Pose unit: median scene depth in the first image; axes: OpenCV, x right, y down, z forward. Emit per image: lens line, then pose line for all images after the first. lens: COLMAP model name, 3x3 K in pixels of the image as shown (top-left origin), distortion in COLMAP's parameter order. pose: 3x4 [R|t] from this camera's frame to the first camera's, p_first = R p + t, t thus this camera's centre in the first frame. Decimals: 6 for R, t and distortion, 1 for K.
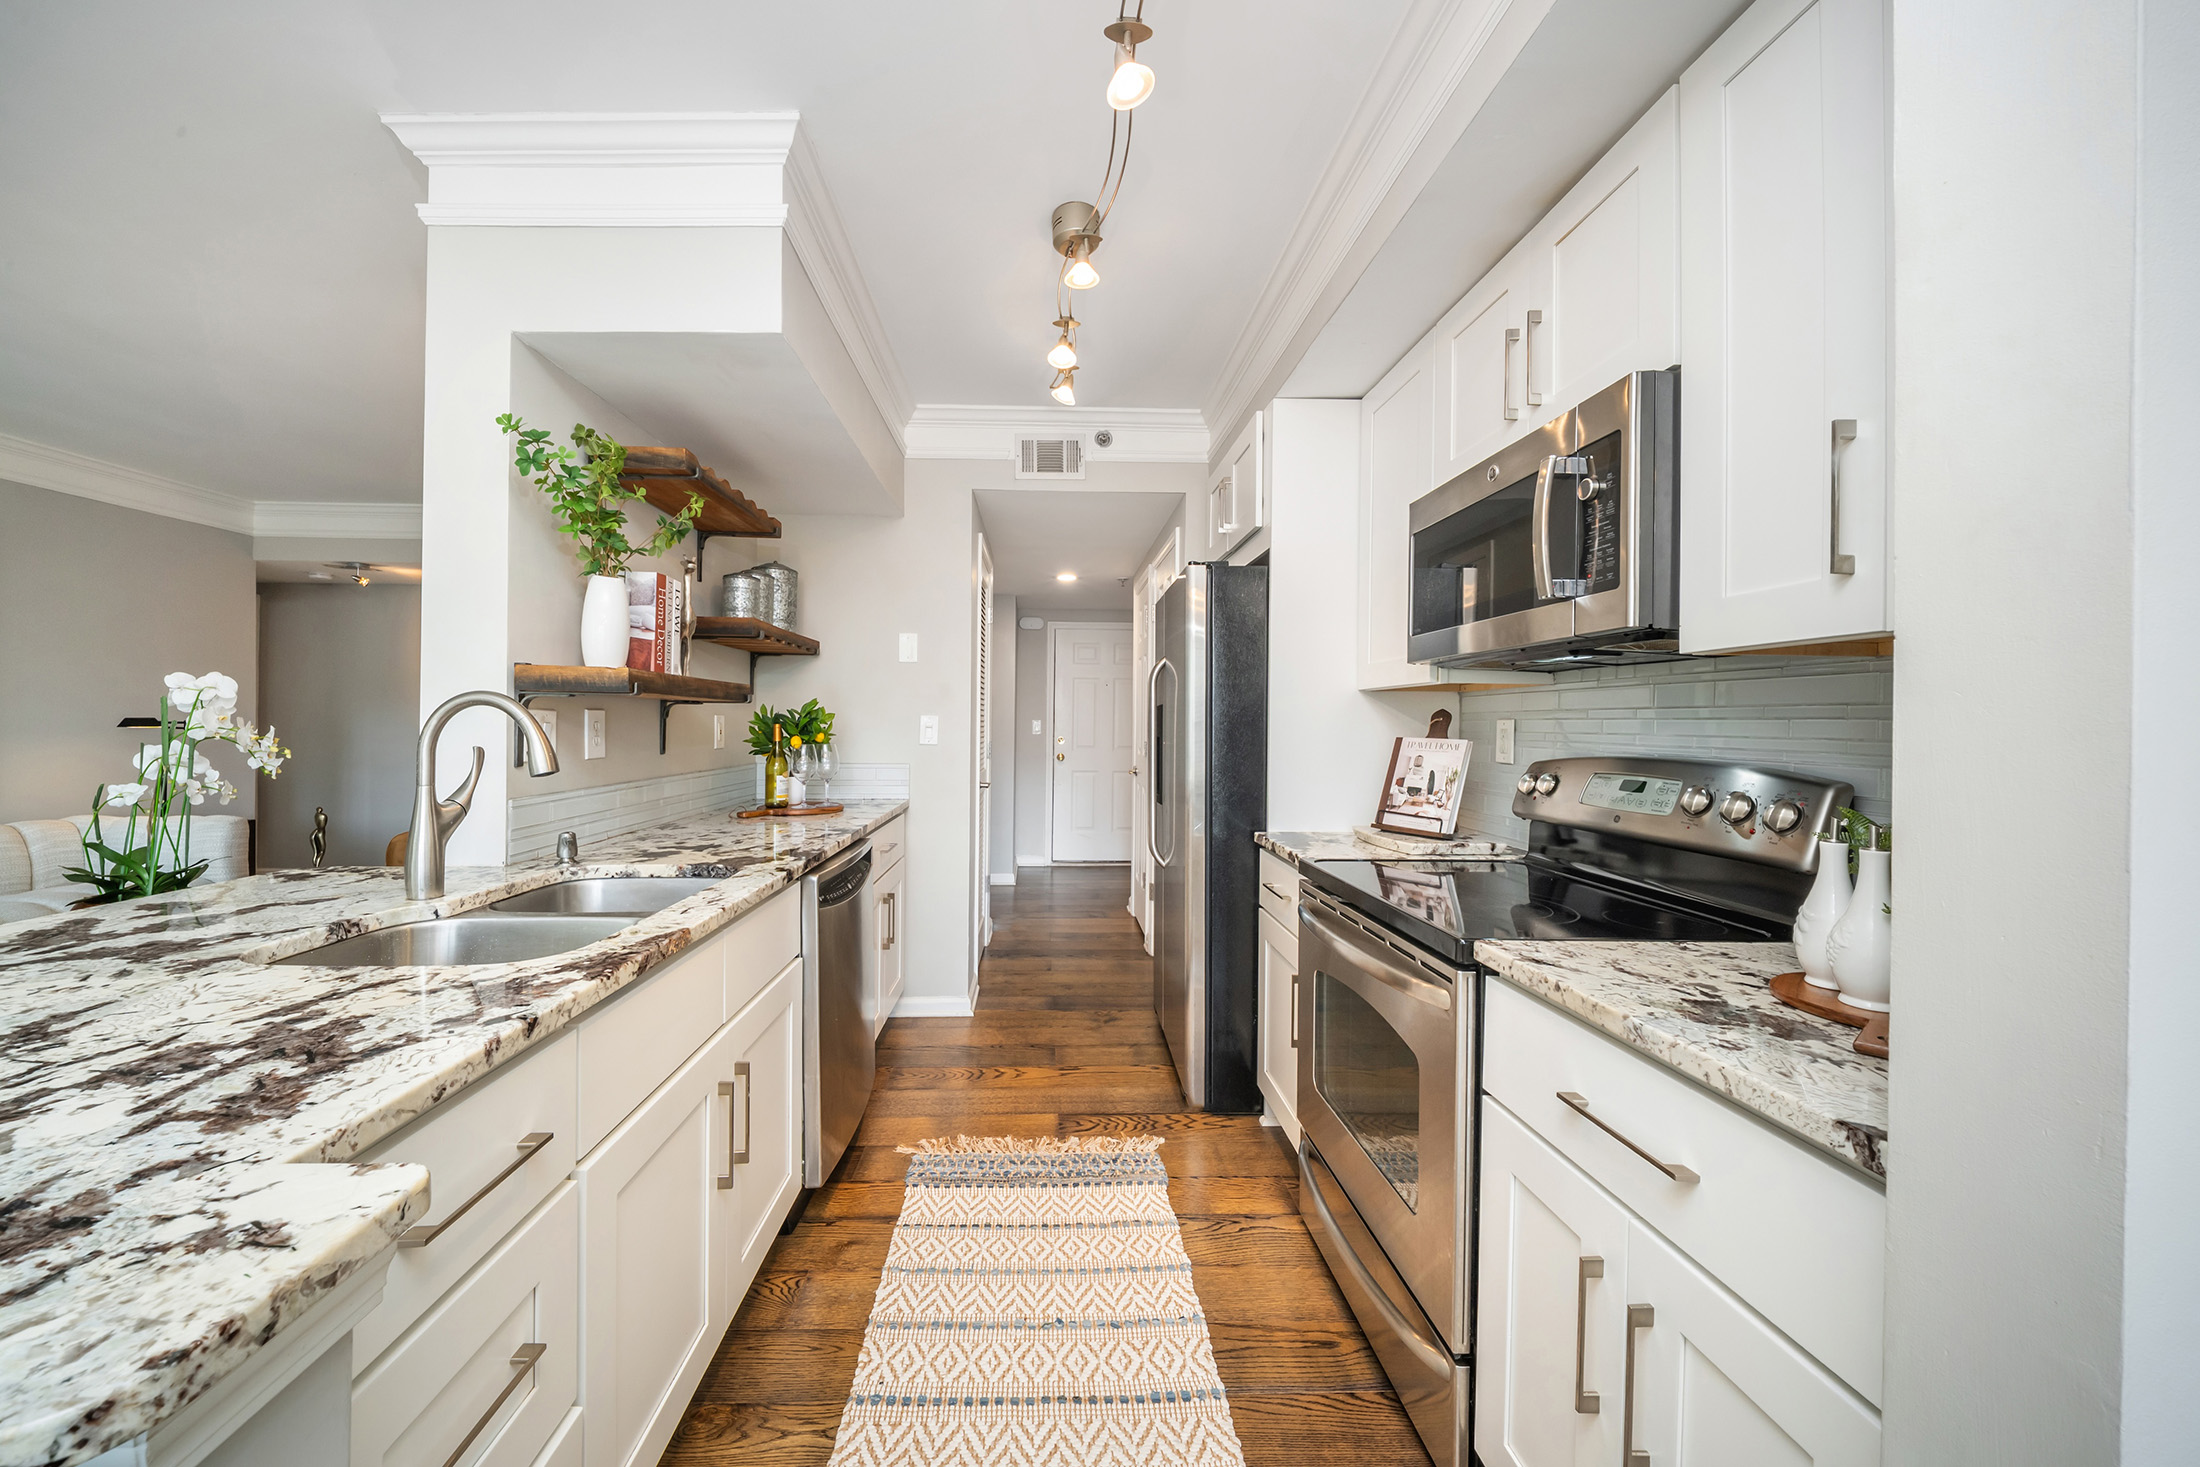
lens RADIAL K [[828.4, 0, 1091.6], [0, 828.4, 727.3], [0, 0, 1]] dist [0.000210, -0.003107]
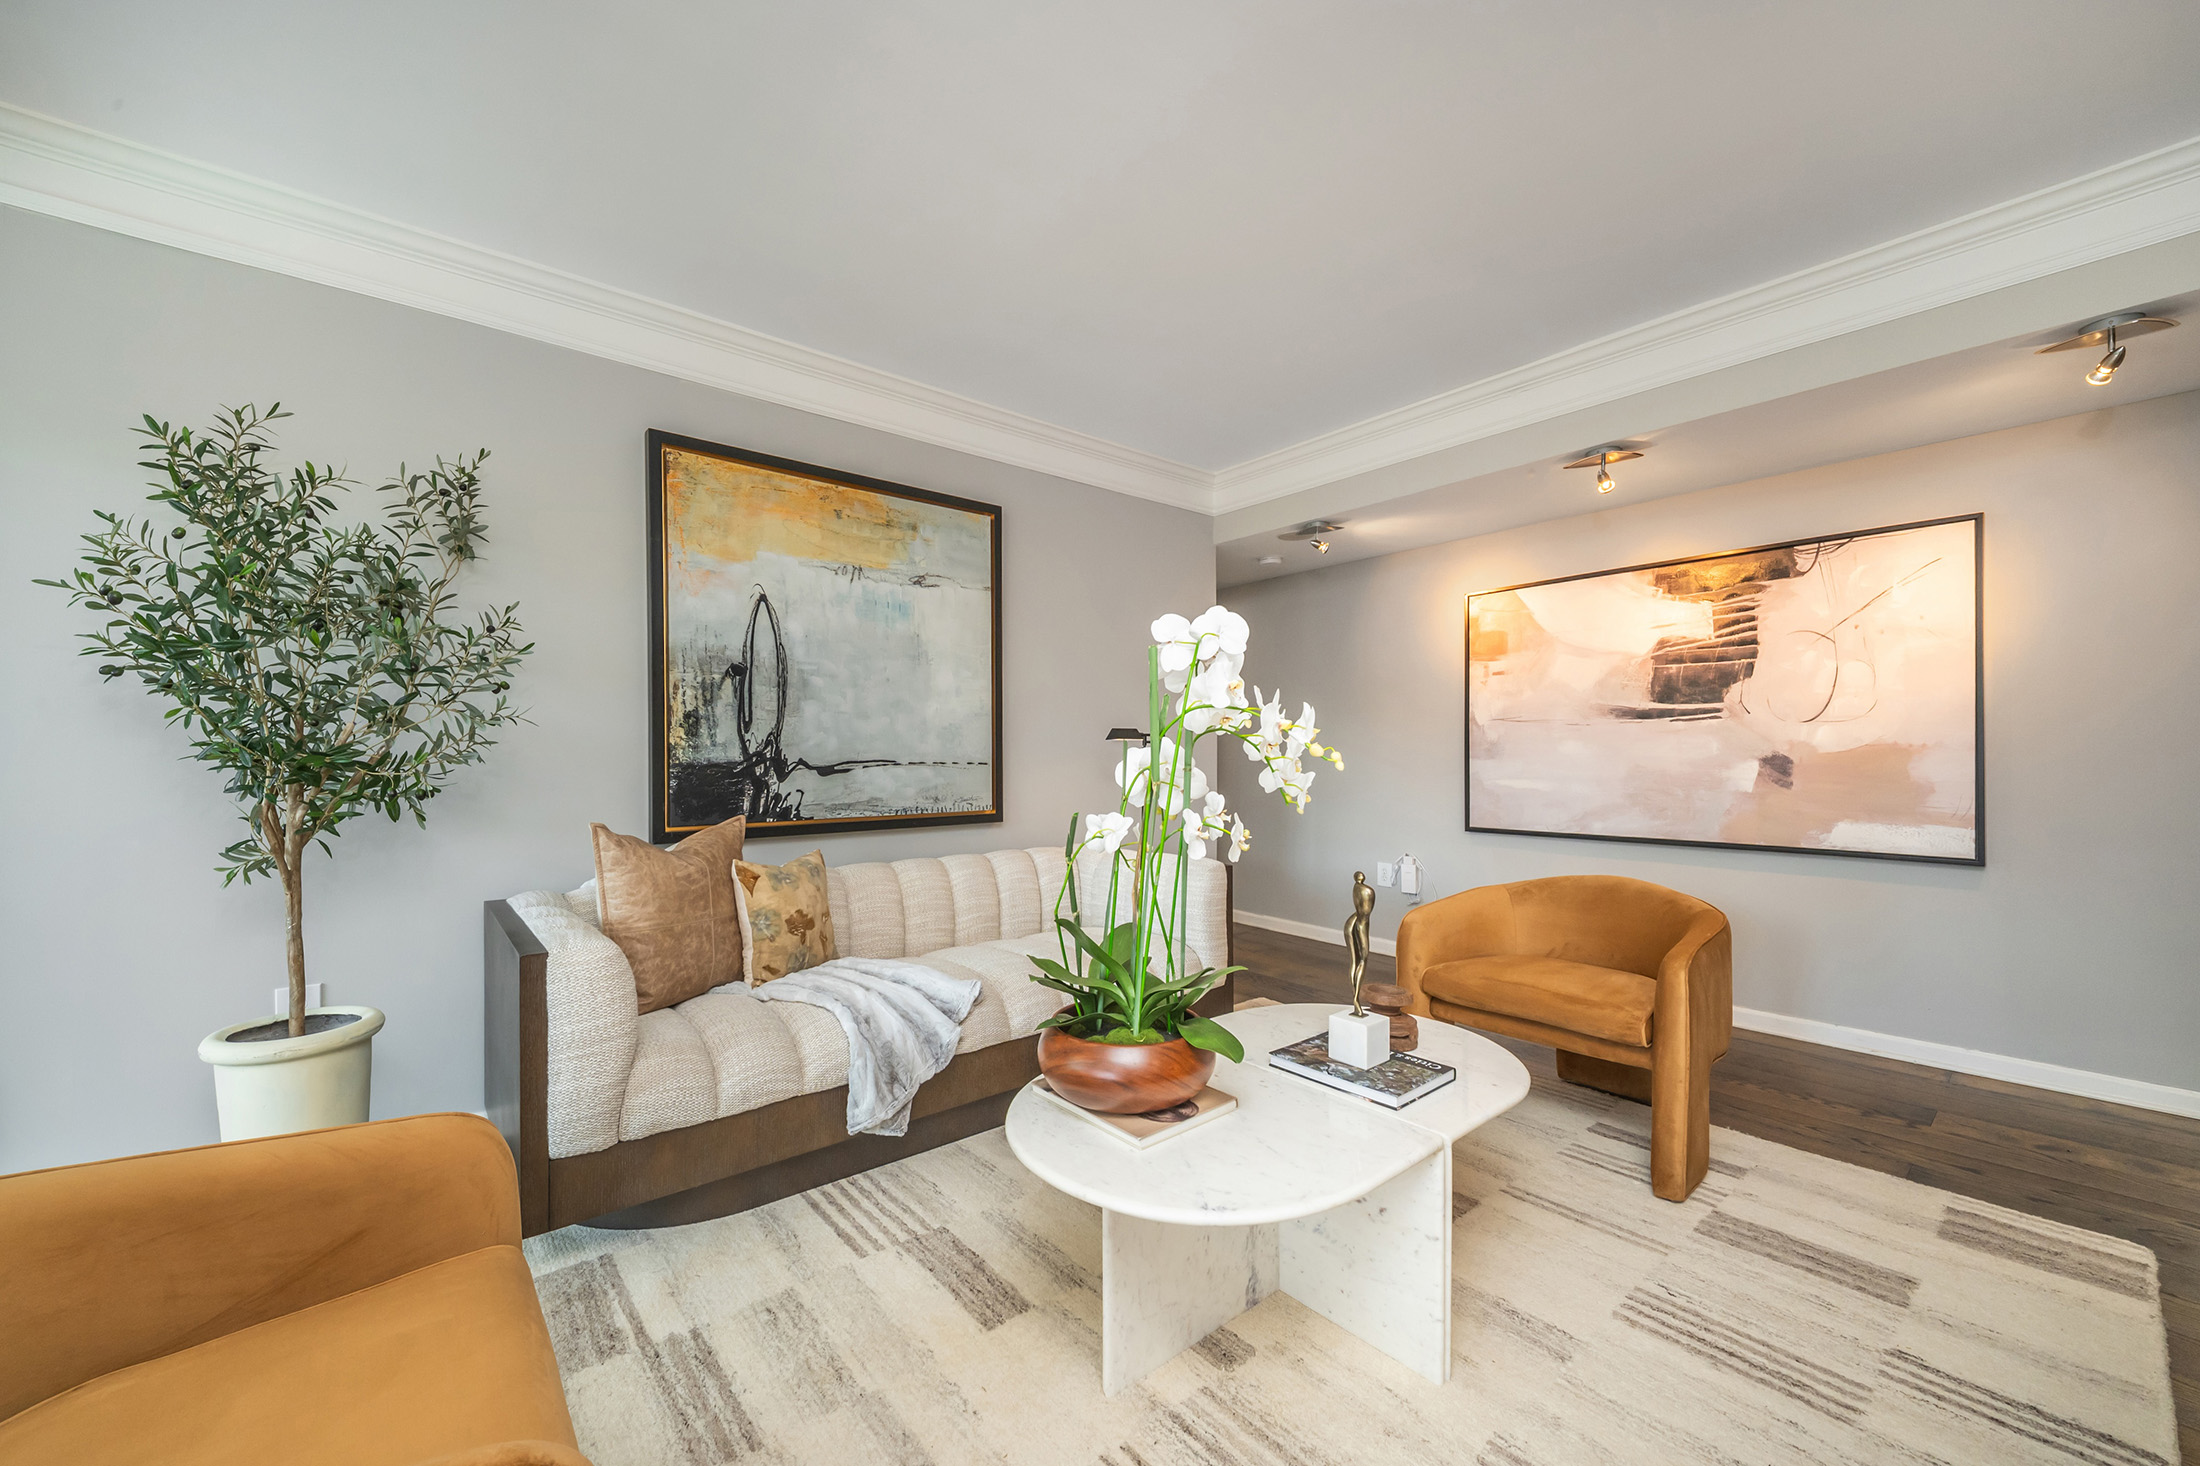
lens RADIAL K [[828.4, 0, 1096.4], [0, 828.4, 759.4], [0, 0, 1]] dist [0.000210, -0.003107]
pose [[0.624601, -0.006613, -0.780916, -0.707432], [0.006719, 0.999973, -0.003094, 0.032141], [0.780915, -0.003315, 0.624628, 0.617237]]
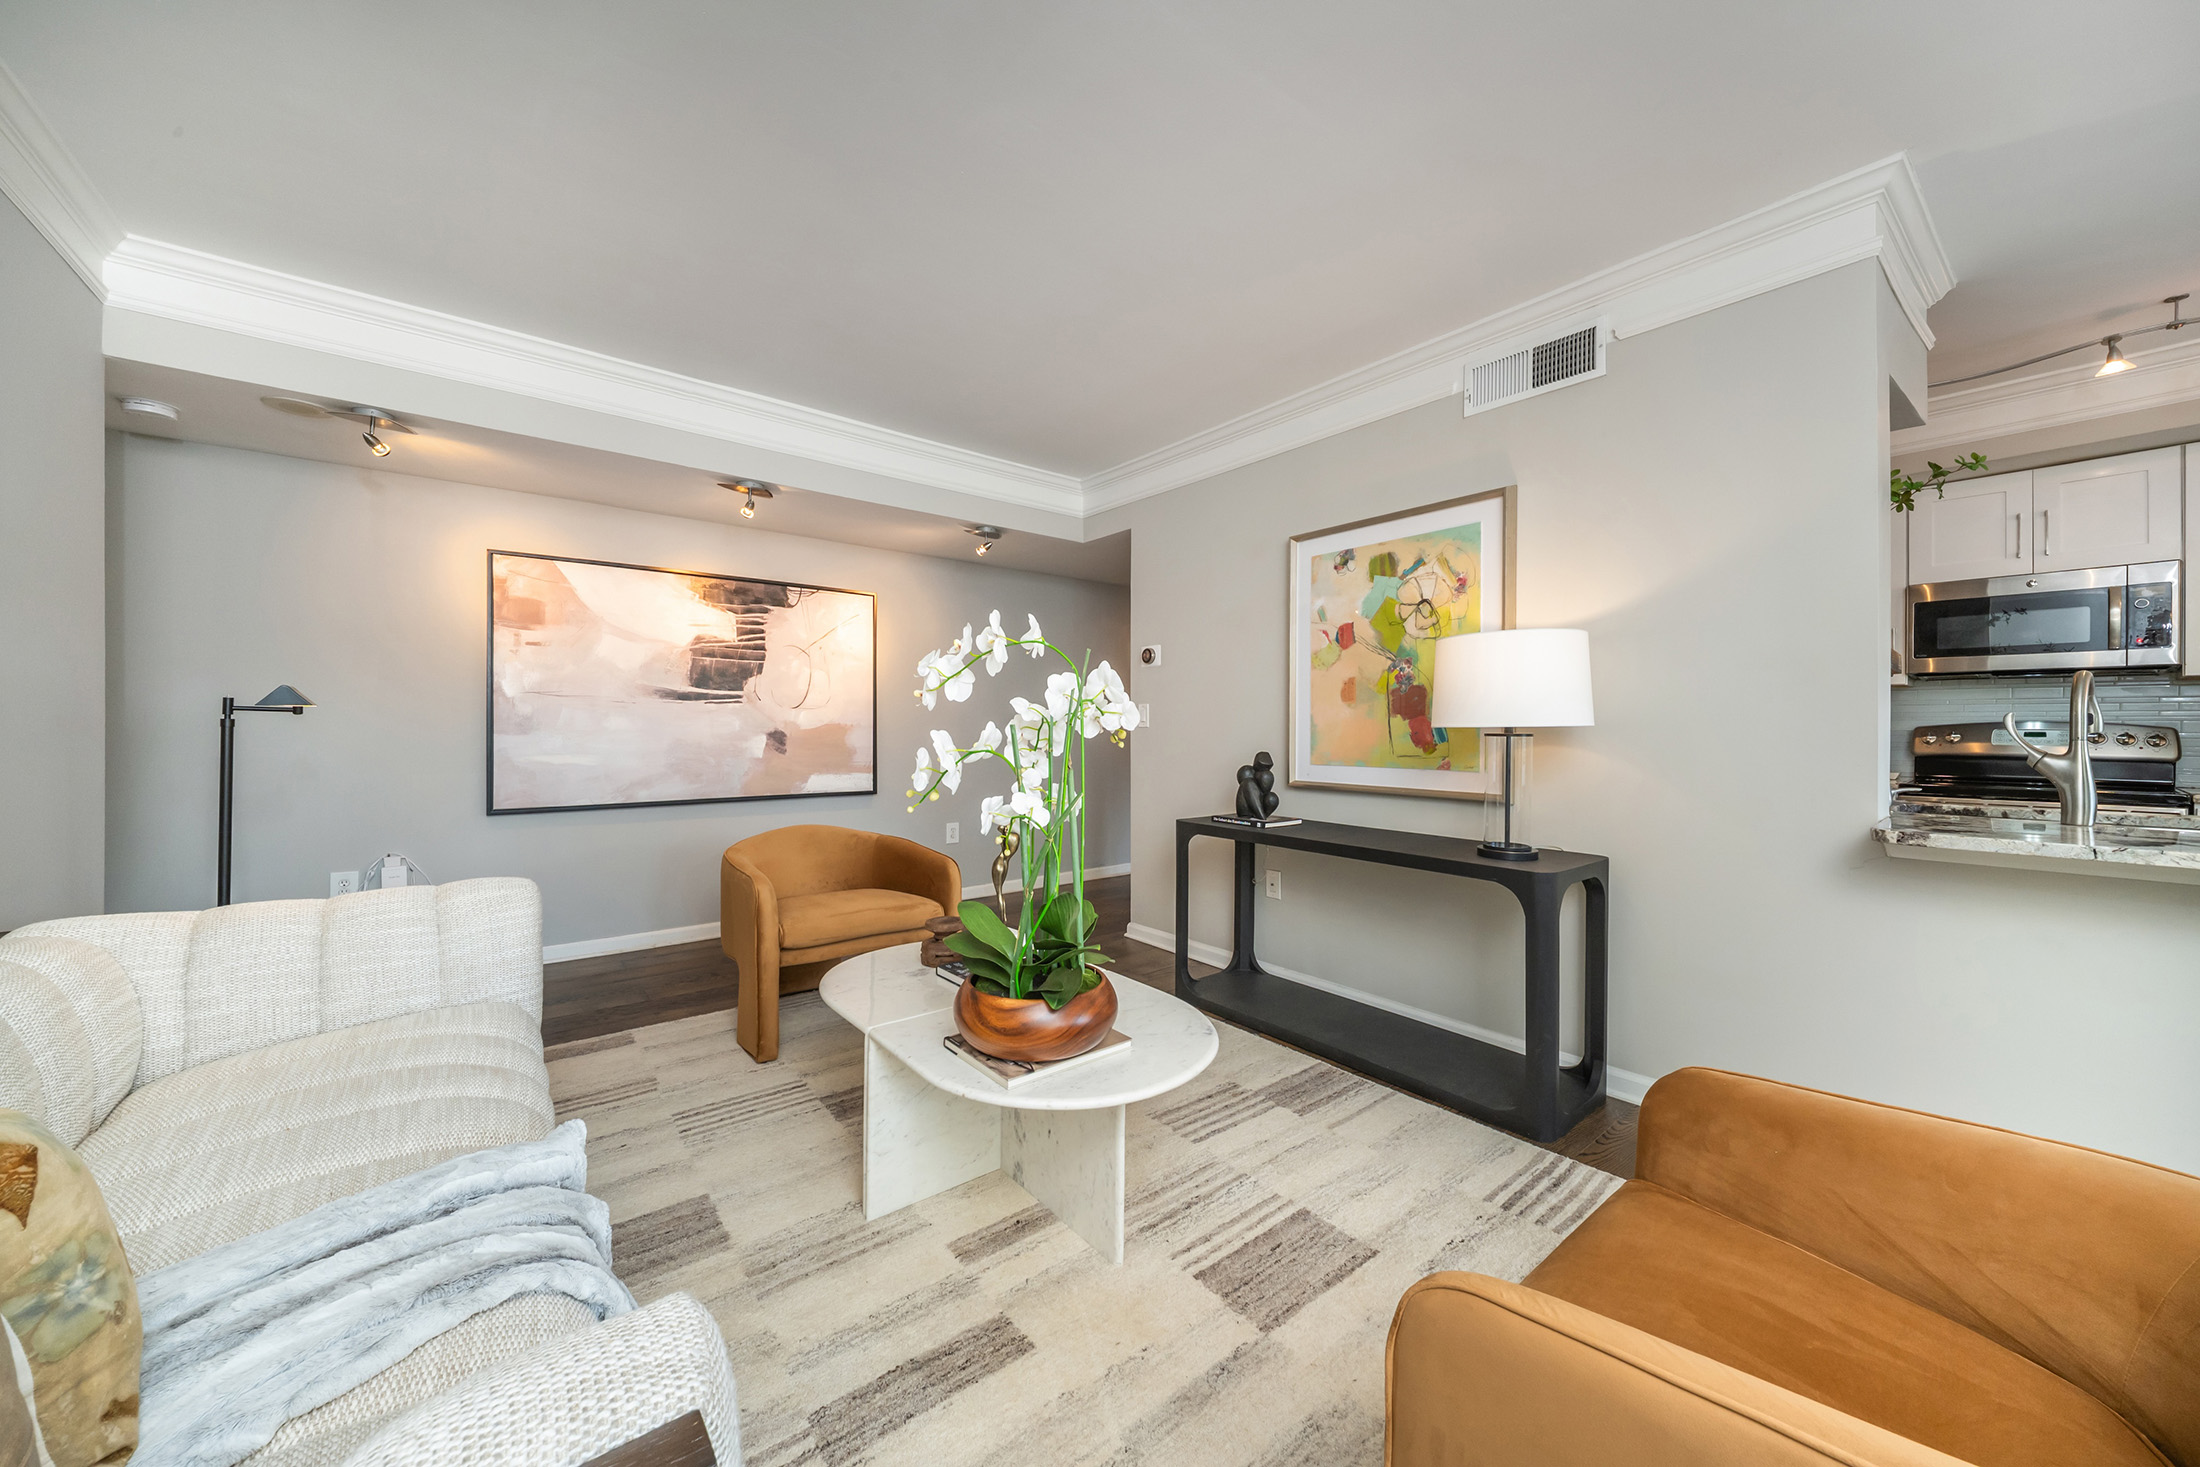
lens RADIAL K [[764.6, 0, 1084.8], [0, 764.6, 730.2], [0, 0, 1]] dist [-0.000105, -0.004578]
pose [[0.806519, -0.005566, 0.591183, -1.365390], [0.001311, 0.999970, 0.007626, 0.017935], [-0.591207, -0.005376, 0.806502, 0.516332]]
